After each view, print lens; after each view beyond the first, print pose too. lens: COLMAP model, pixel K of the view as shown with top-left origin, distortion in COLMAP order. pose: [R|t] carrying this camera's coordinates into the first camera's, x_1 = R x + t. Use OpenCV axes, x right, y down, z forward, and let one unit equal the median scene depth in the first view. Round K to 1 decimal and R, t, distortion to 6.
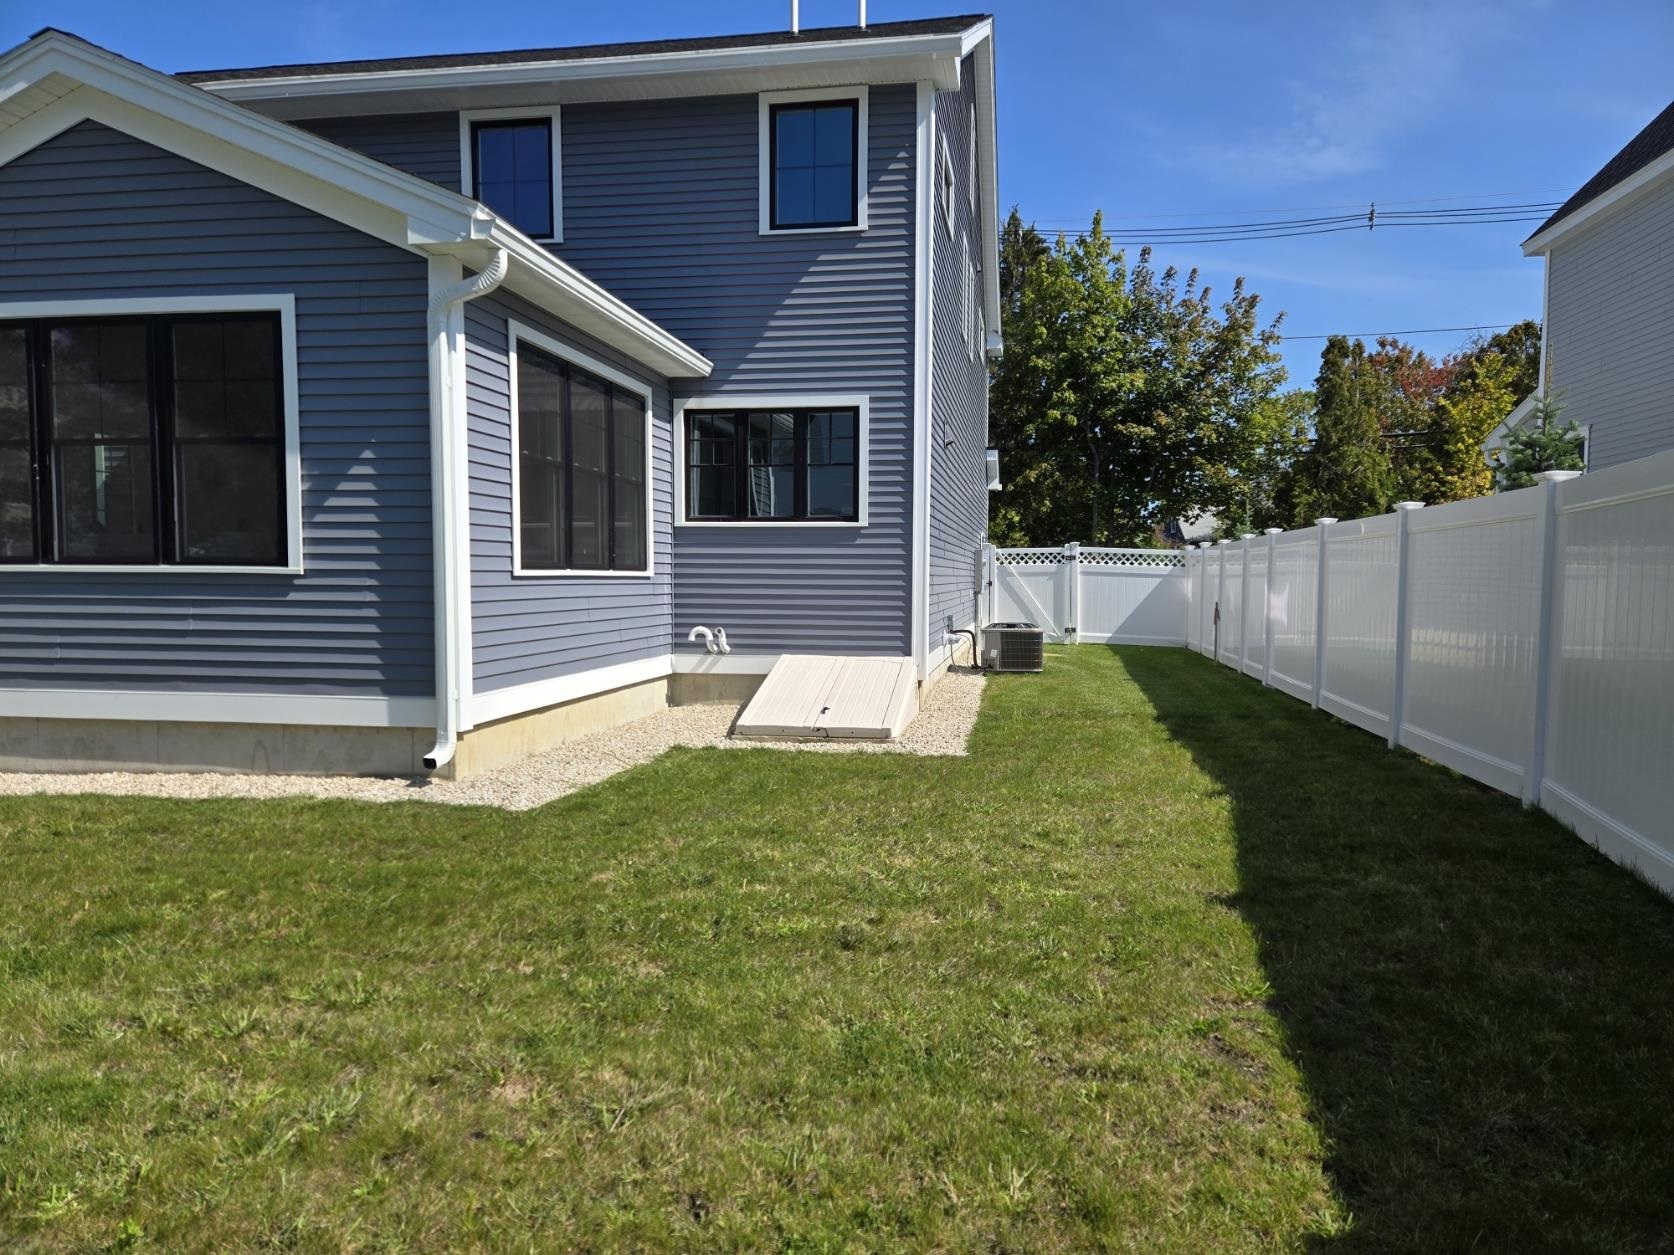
lens RADIAL K [[1143.1, 0, 834.6], [0, 1143.1, 634.0], [0, 0, 1]] dist [0.042880, -0.007839]
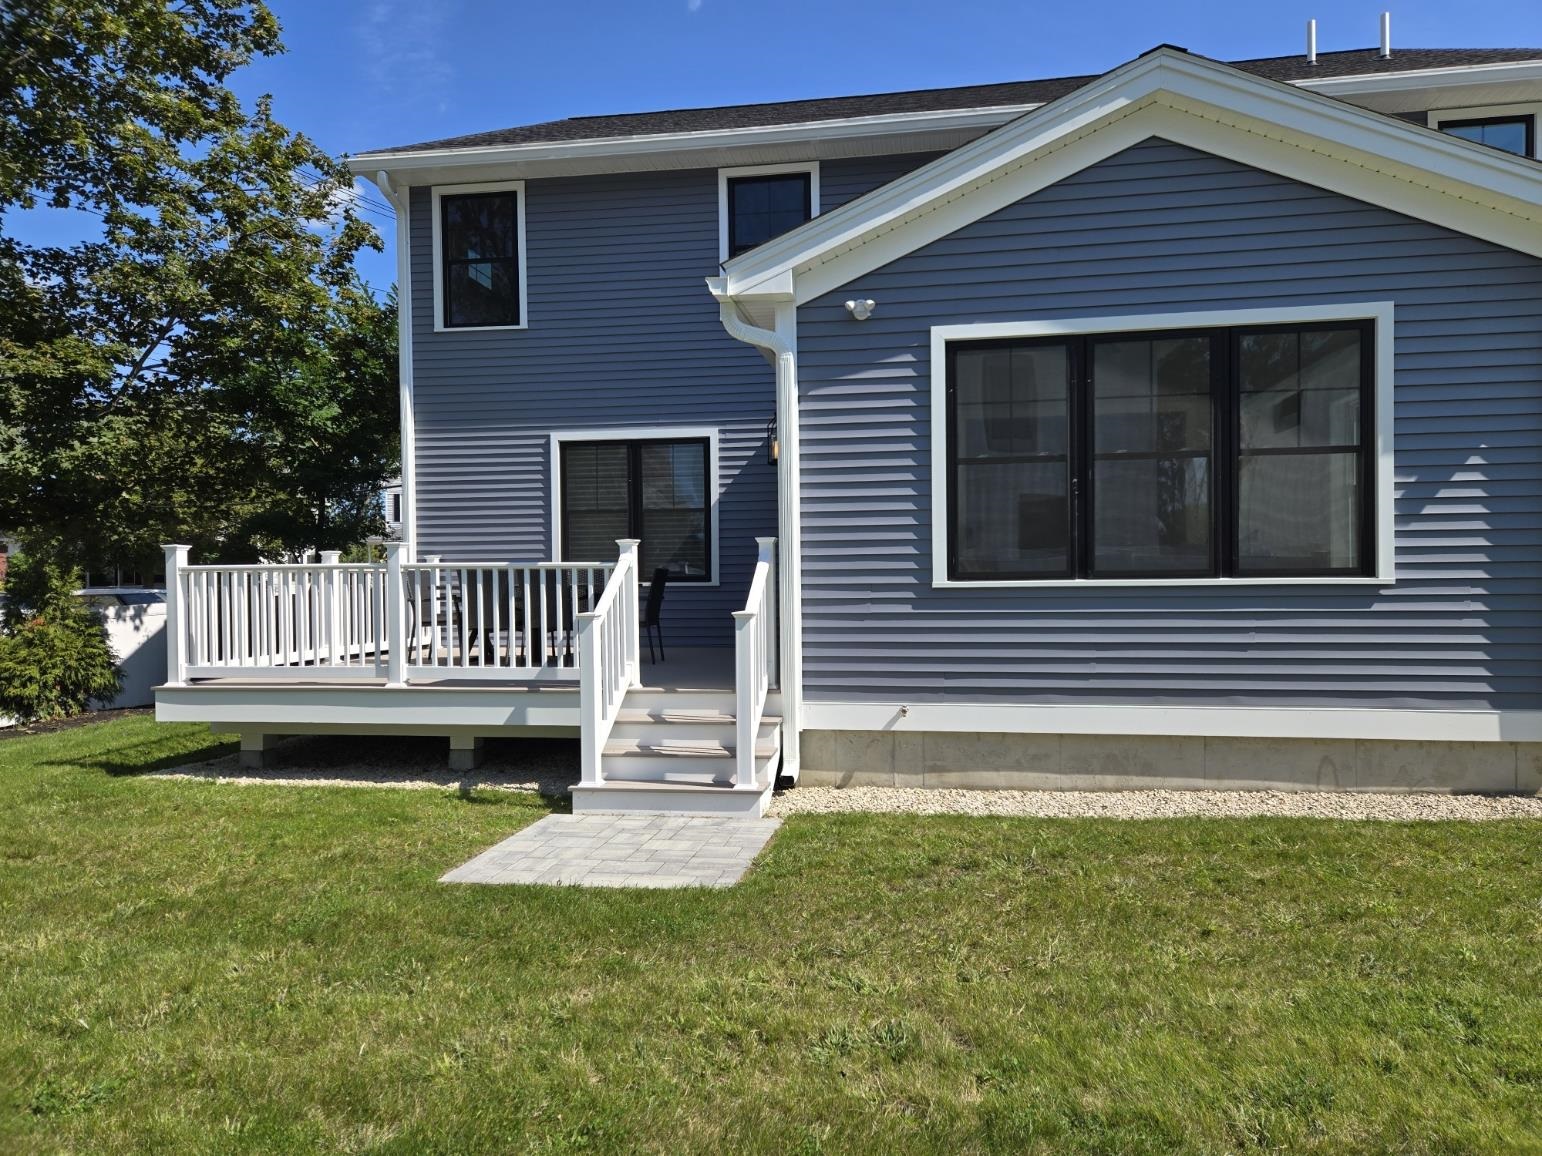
lens RADIAL K [[991.7, 0, 781.5], [0, 991.7, 579.1], [0, 0, 1]] dist [0.034891, 0.000287]
pose [[0.999429, -0.011845, 0.031644, -0.998663], [0.013409, 0.998676, -0.049661, -0.020849], [-0.031014, 0.050057, 0.998265, 0.167903]]
